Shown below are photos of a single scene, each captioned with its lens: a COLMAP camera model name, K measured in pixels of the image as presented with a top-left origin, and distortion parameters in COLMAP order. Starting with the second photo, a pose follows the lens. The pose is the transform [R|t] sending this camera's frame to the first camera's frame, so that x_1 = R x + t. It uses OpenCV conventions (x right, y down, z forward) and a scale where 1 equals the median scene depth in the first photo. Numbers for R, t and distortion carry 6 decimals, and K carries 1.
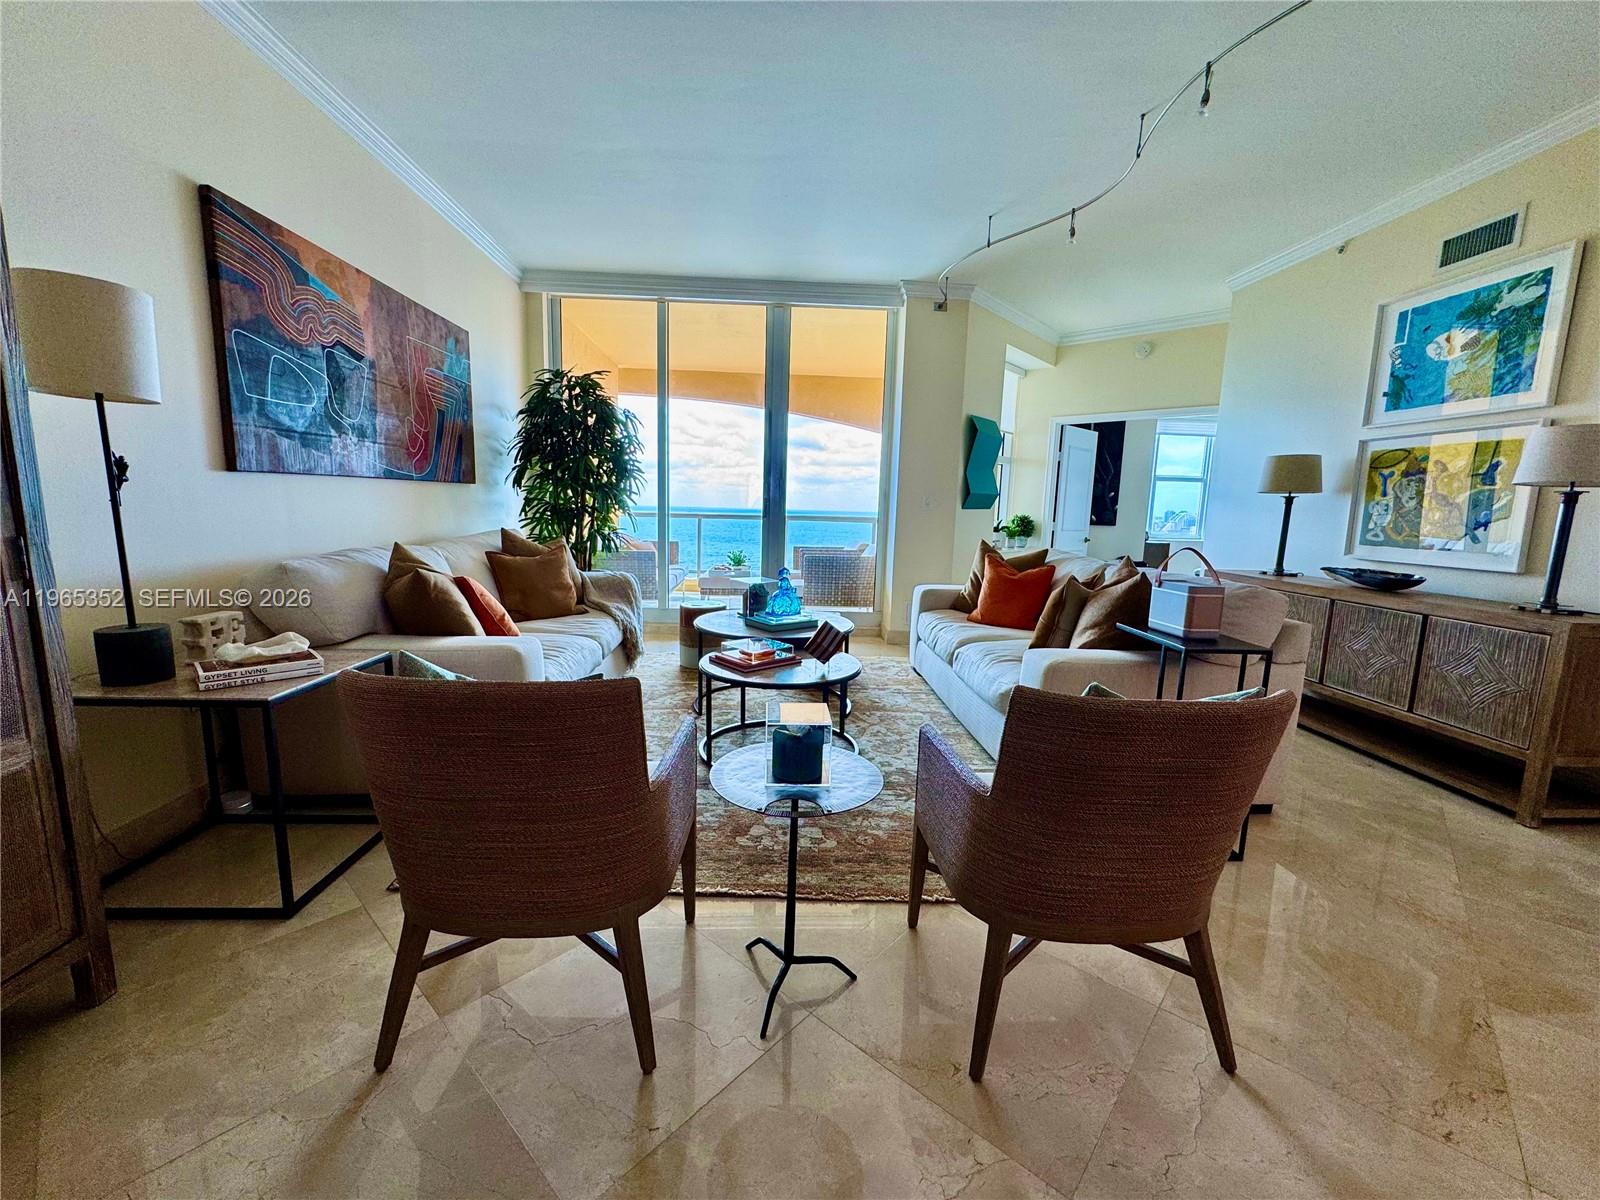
lens RADIAL K [[634.2, 0, 793.6], [0, 634.2, 598.5], [0, 0, 1]] dist [-0.003441, -0.000006]
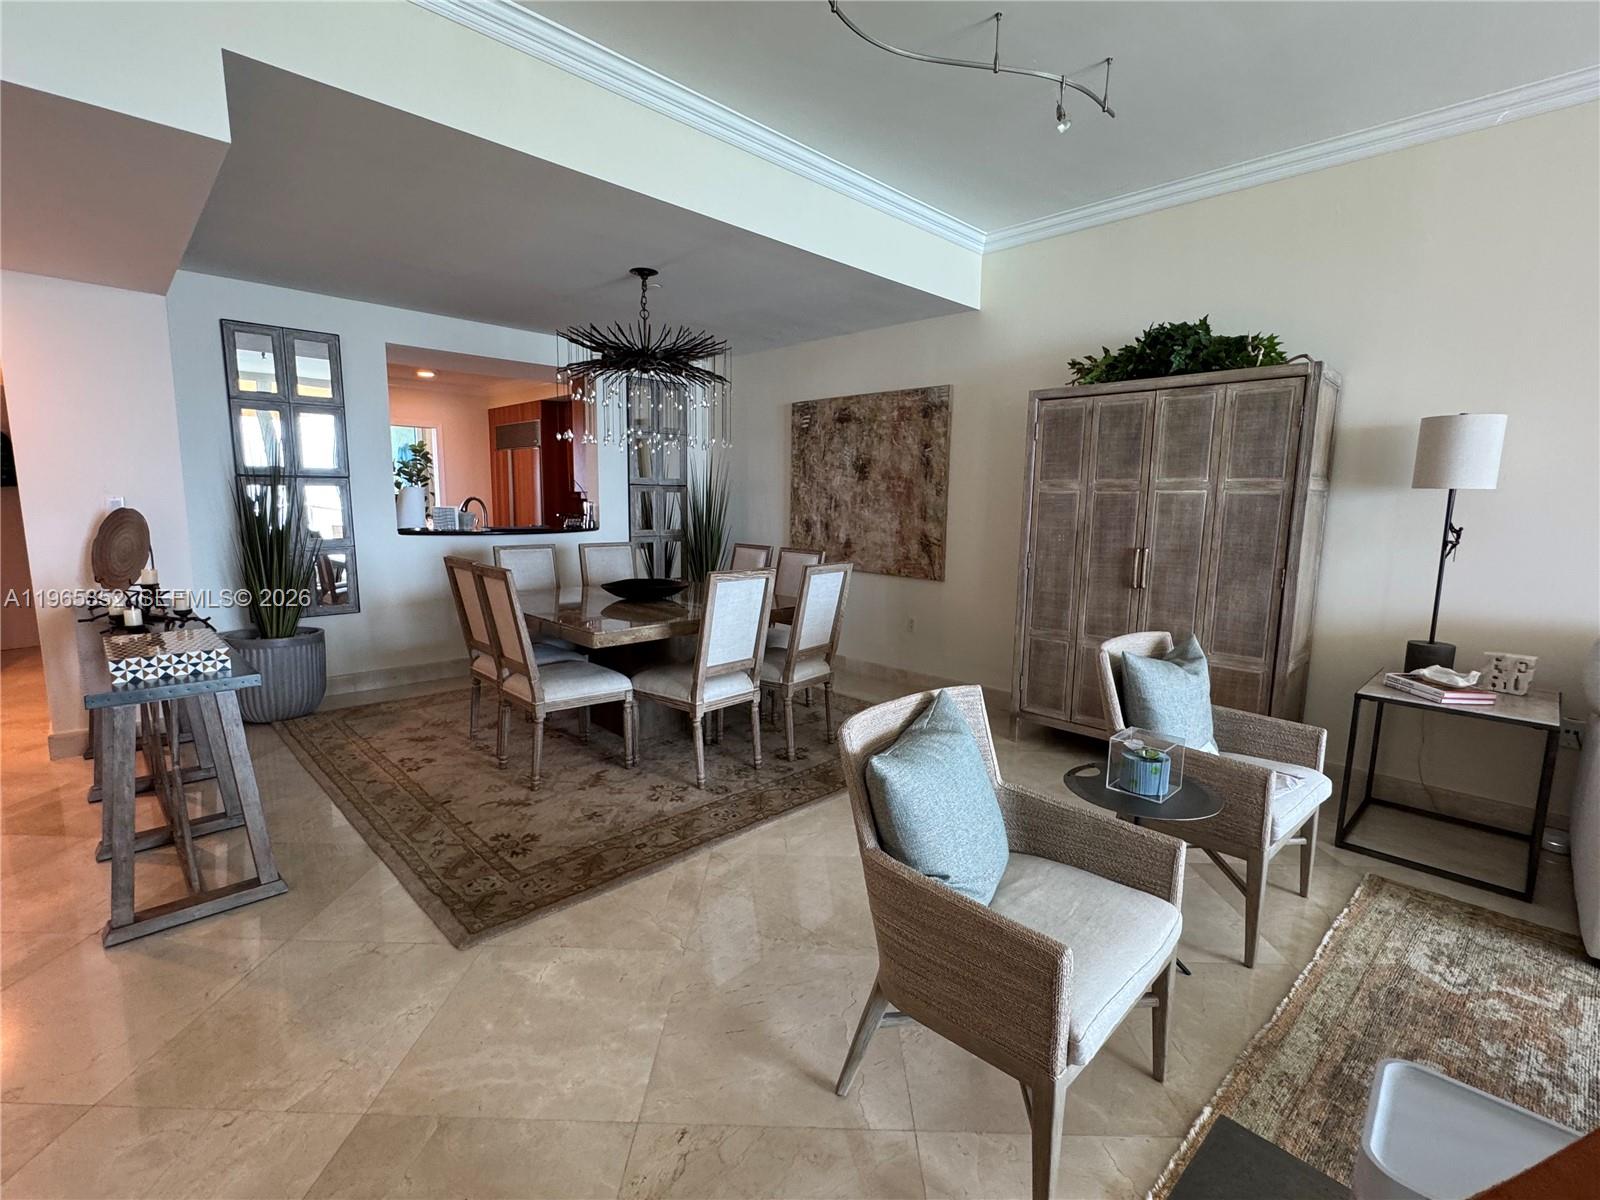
lens RADIAL K [[730.4, 0, 797.6], [0, 730.4, 603.8], [0, 0, 1]] dist [-0.003749, -0.000334]
pose [[-0.740754, 0.059664, -0.669122, 0.750941], [-0.133544, 0.963090, 0.233716, -0.154111], [0.658369, 0.262484, -0.705445, 0.780592]]
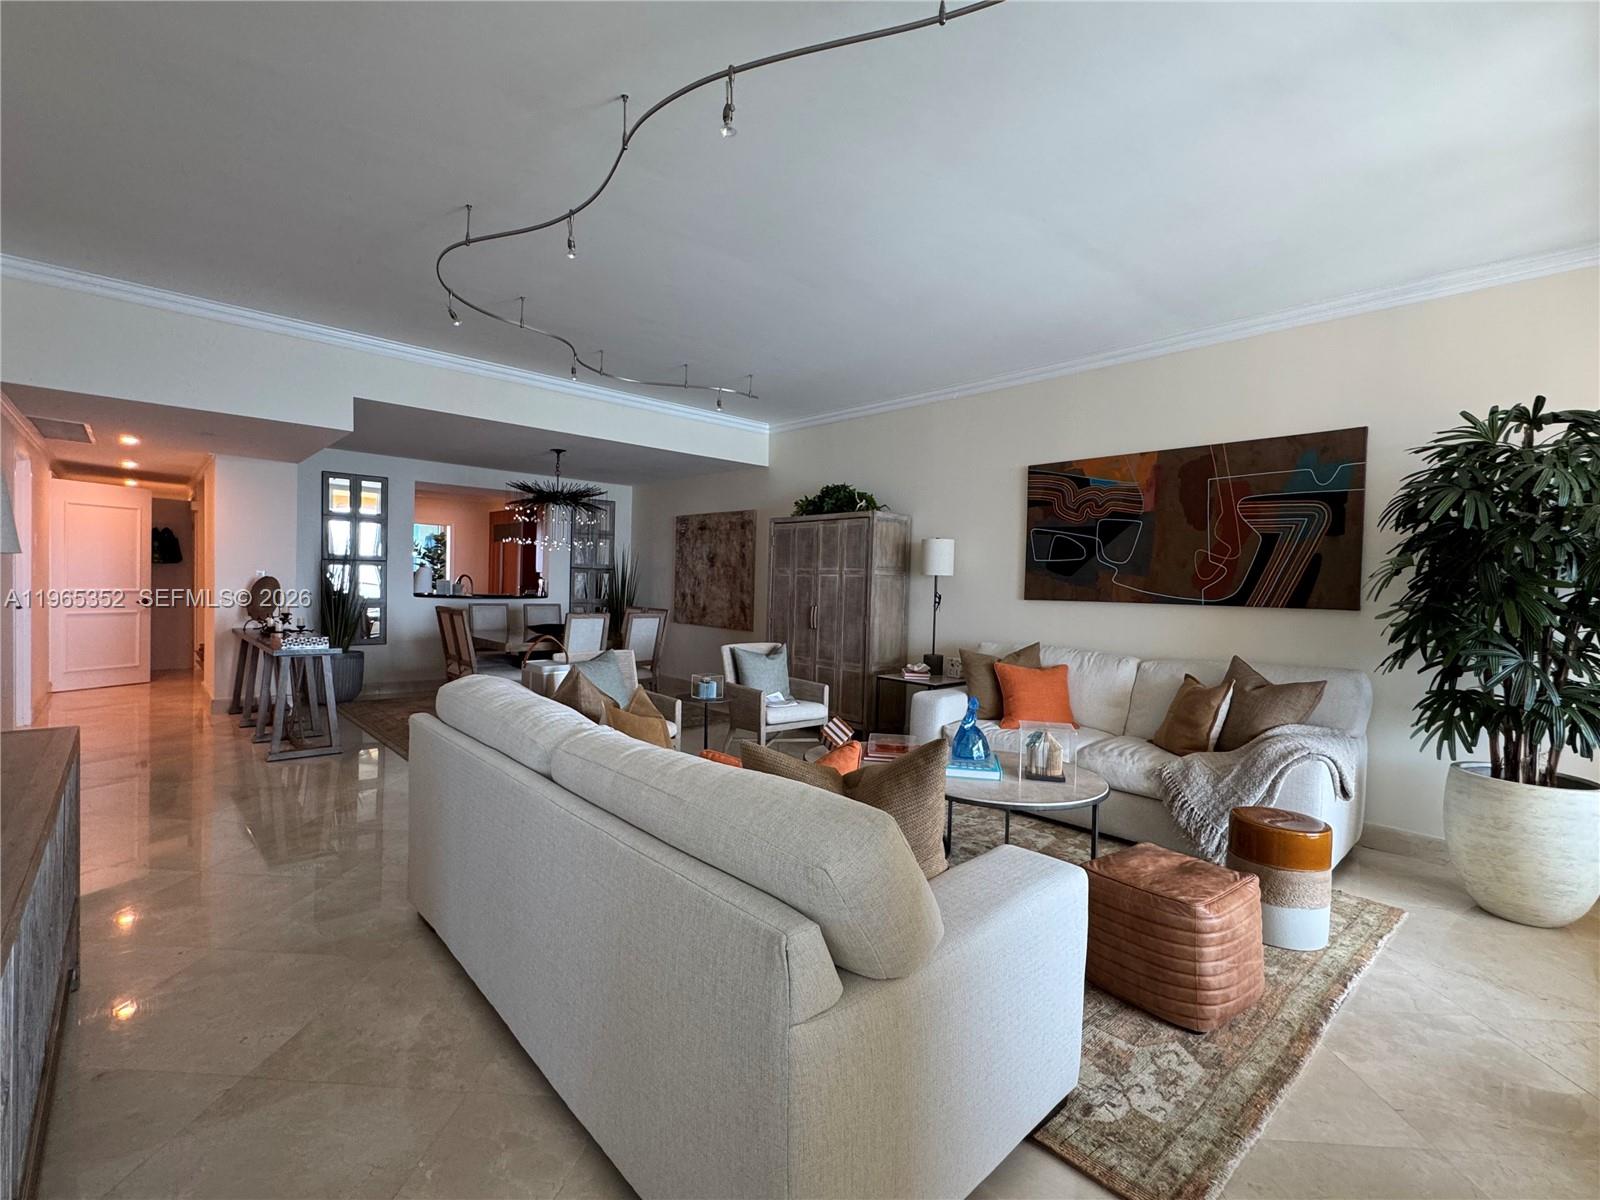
lens RADIAL K [[730.4, 0, 797.6], [0, 730.4, 603.8], [0, 0, 1]] dist [-0.003749, -0.000334]
pose [[-0.760103, -0.029512, -0.649132, 0.984445], [-0.144767, 0.981552, 0.124891, -0.318458], [0.633471, 0.188903, -0.750354, 1.951448]]
